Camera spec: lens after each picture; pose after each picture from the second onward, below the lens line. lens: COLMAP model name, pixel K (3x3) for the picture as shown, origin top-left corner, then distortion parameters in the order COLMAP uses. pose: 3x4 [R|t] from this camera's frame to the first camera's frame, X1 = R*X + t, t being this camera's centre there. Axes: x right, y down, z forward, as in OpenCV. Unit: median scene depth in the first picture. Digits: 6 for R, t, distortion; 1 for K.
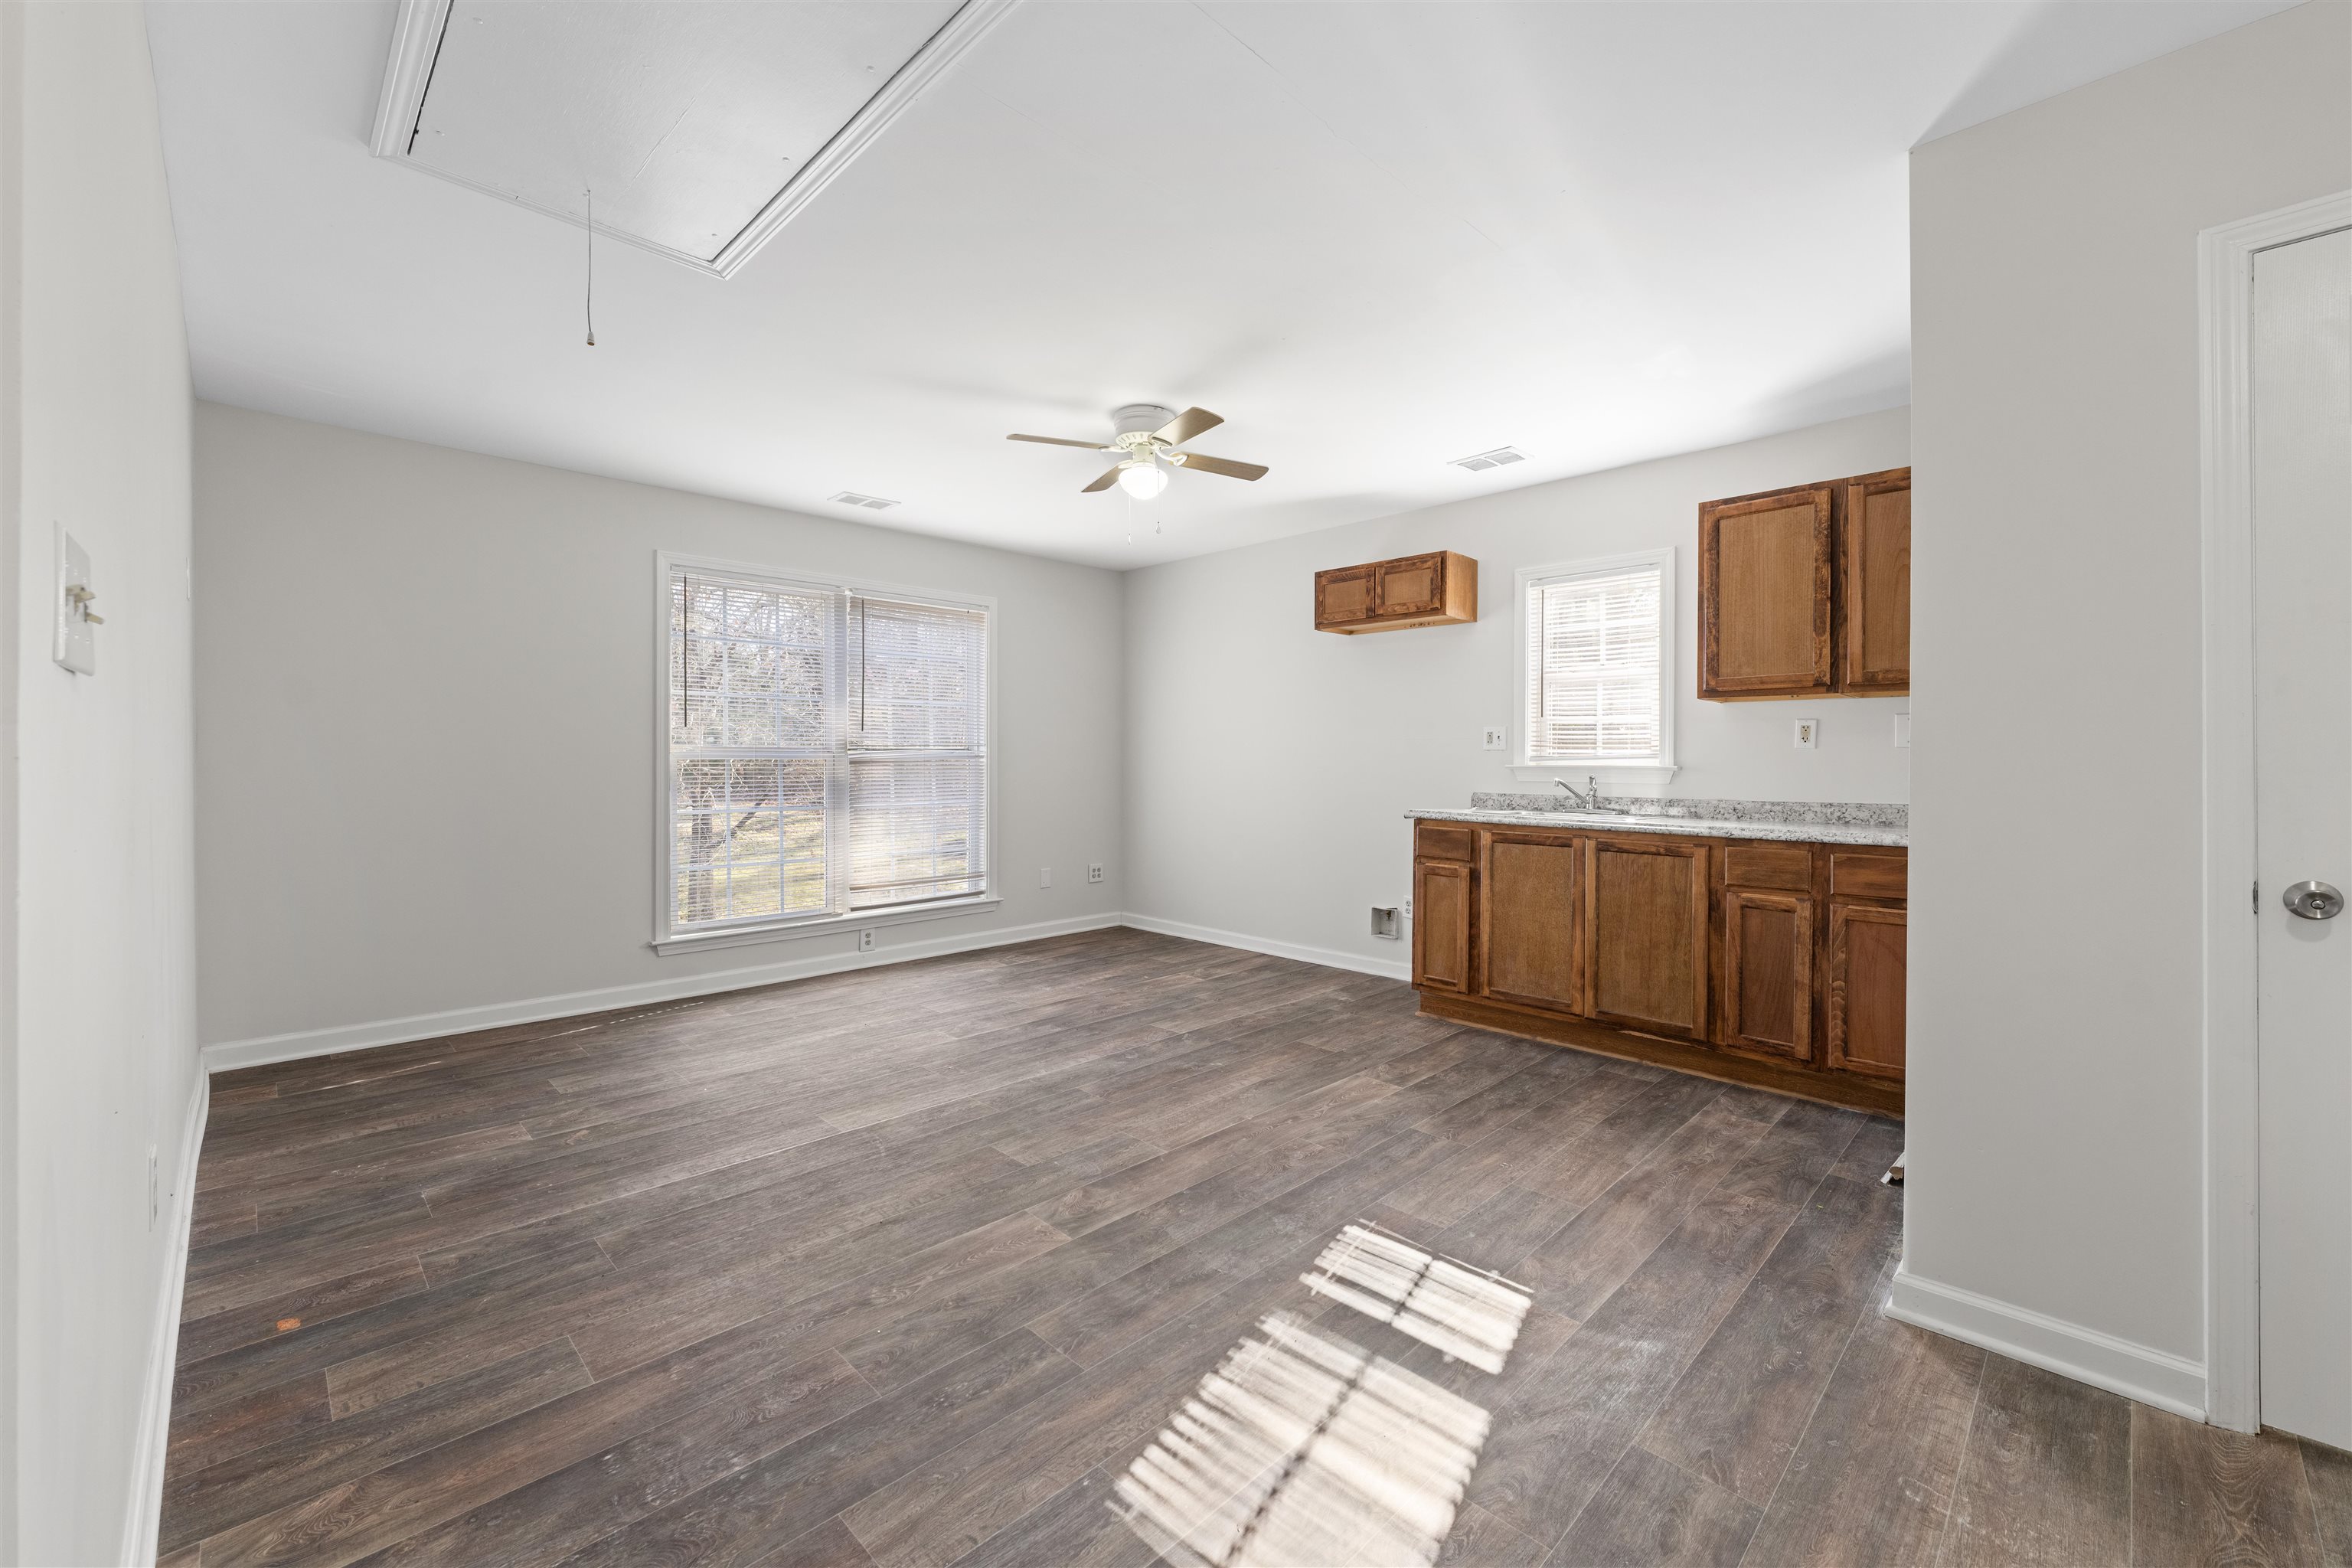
lens RADIAL K [[940.6, 0, 1179.9], [0, 940.6, 739.8], [0, 0, 1]] dist [-0.002188, -0.000268]
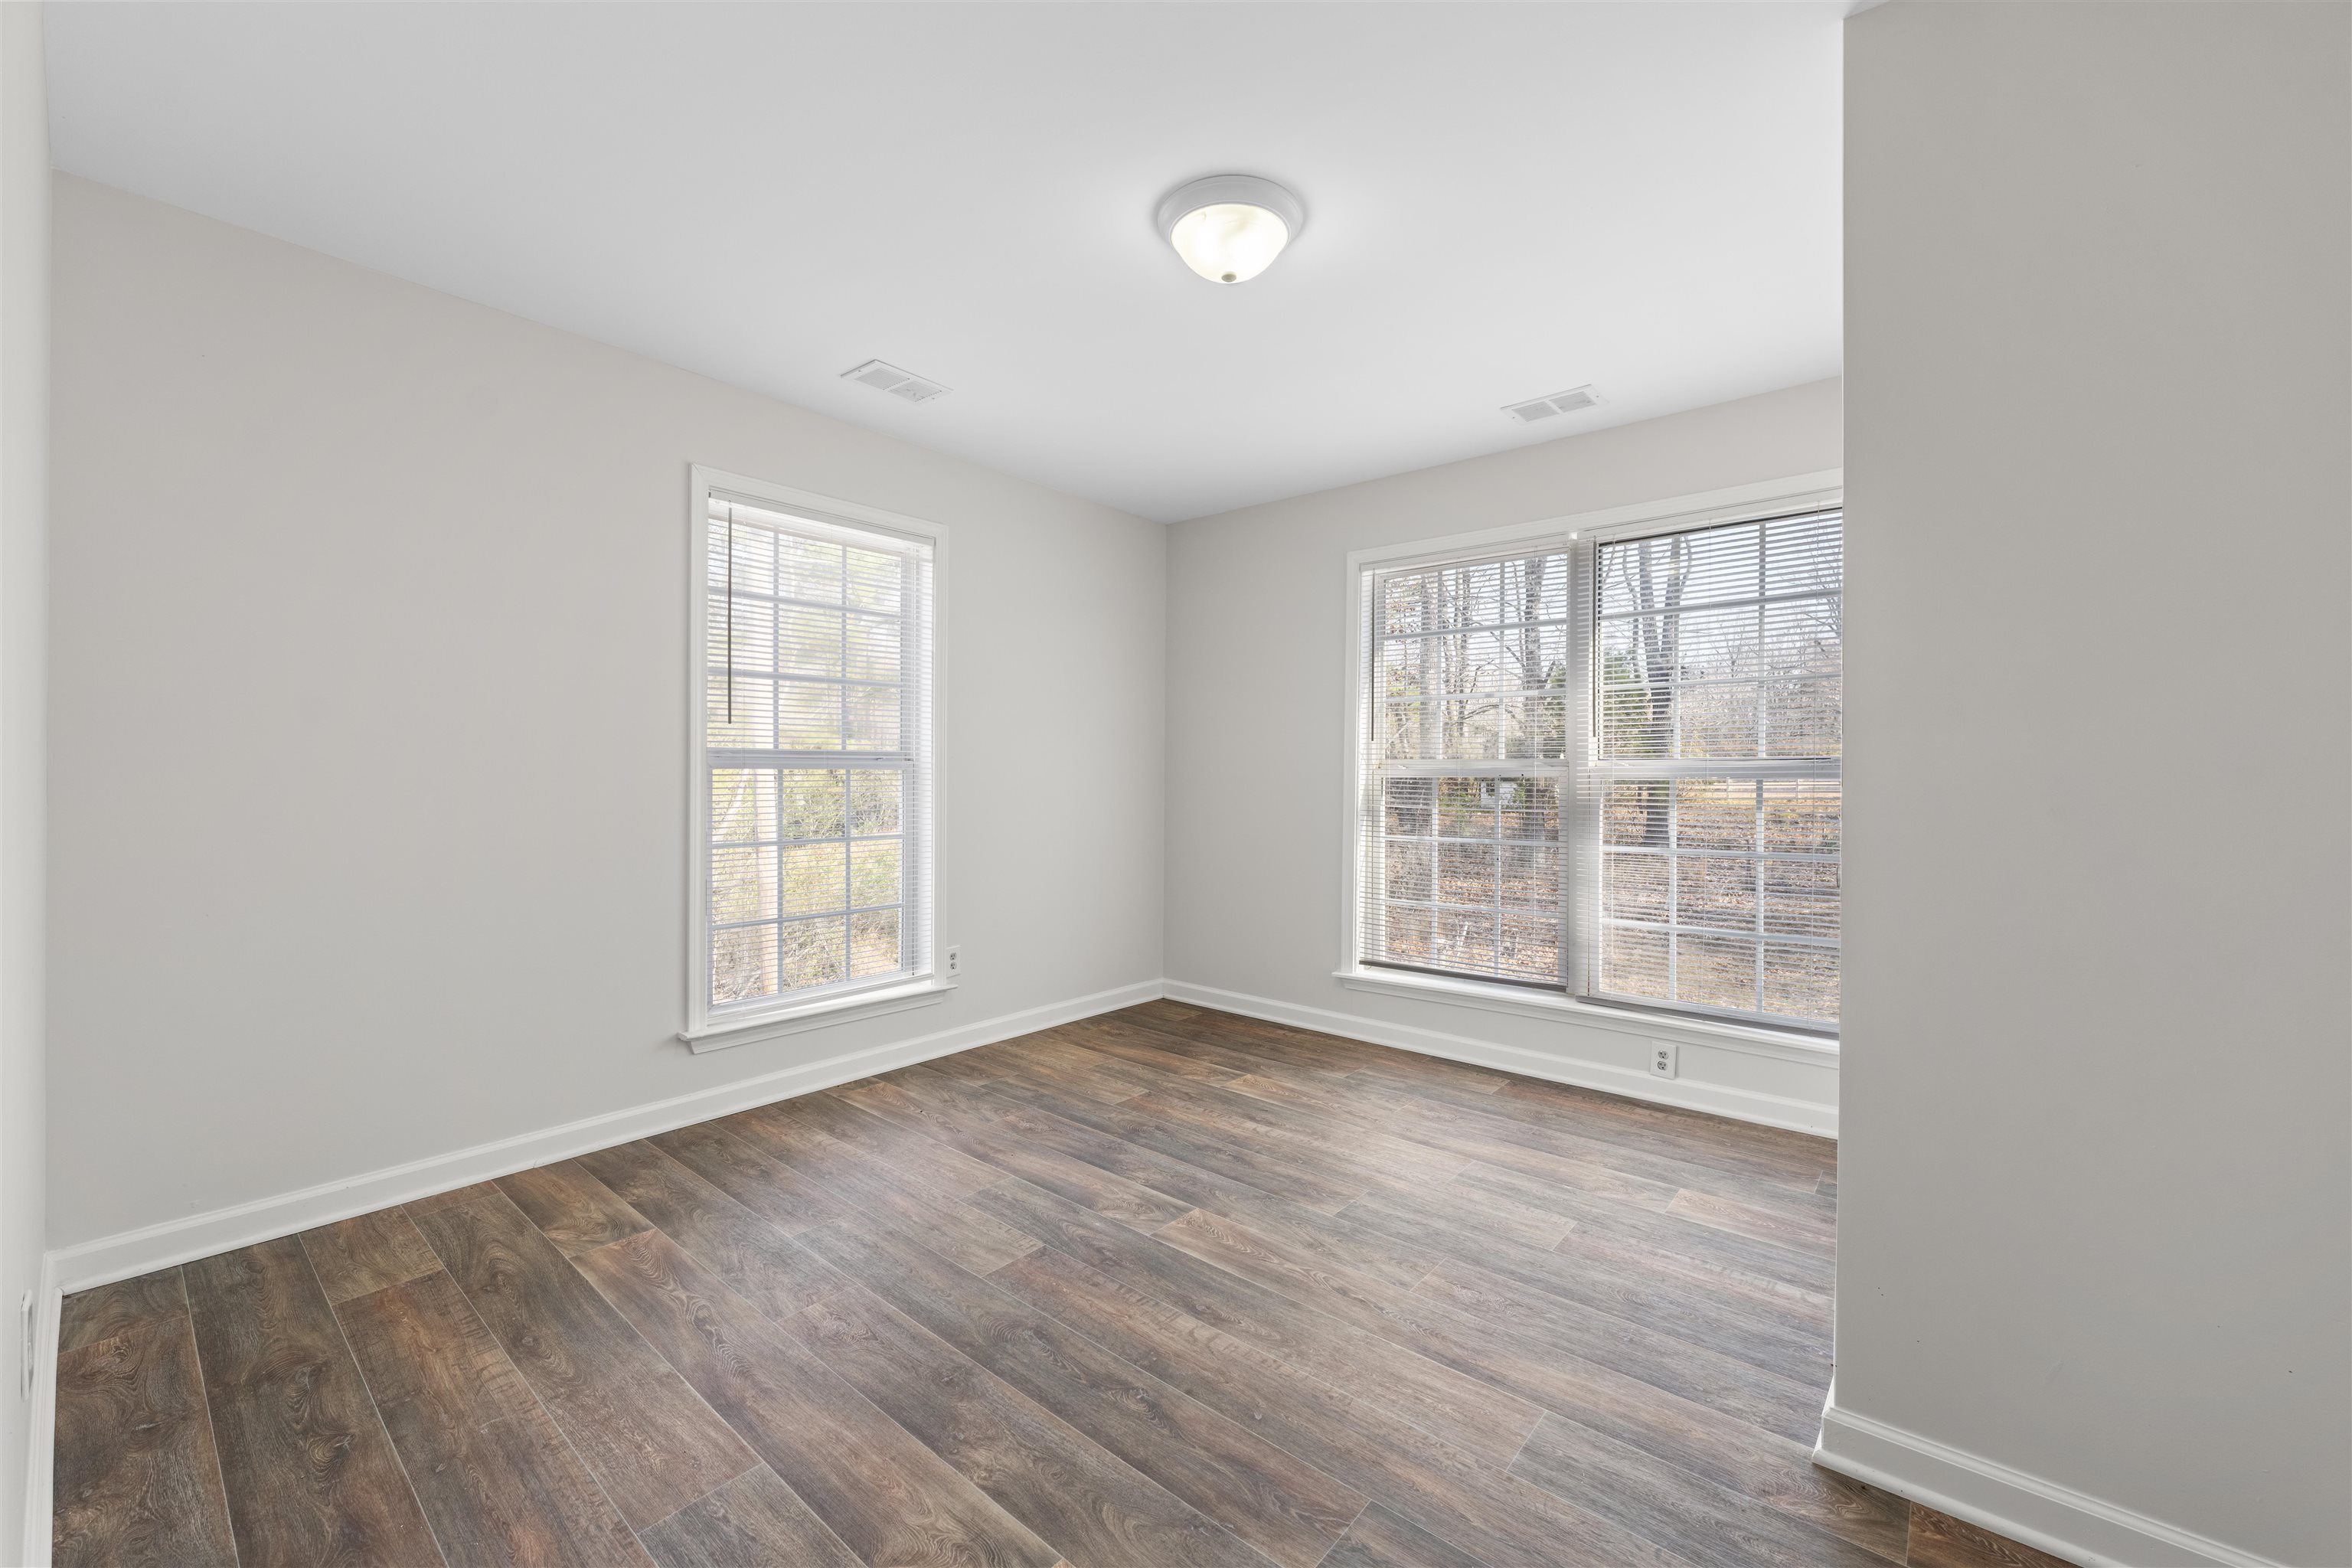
lens RADIAL K [[940.6, 0, 1179.9], [0, 940.6, 739.8], [0, 0, 1]] dist [-0.002188, -0.000268]
pose [[-0.089163, 0.024949, 0.995705, -0.966079], [-0.022641, 0.999377, -0.027068, 0.019440], [-0.995760, -0.024957, -0.088542, 0.911069]]
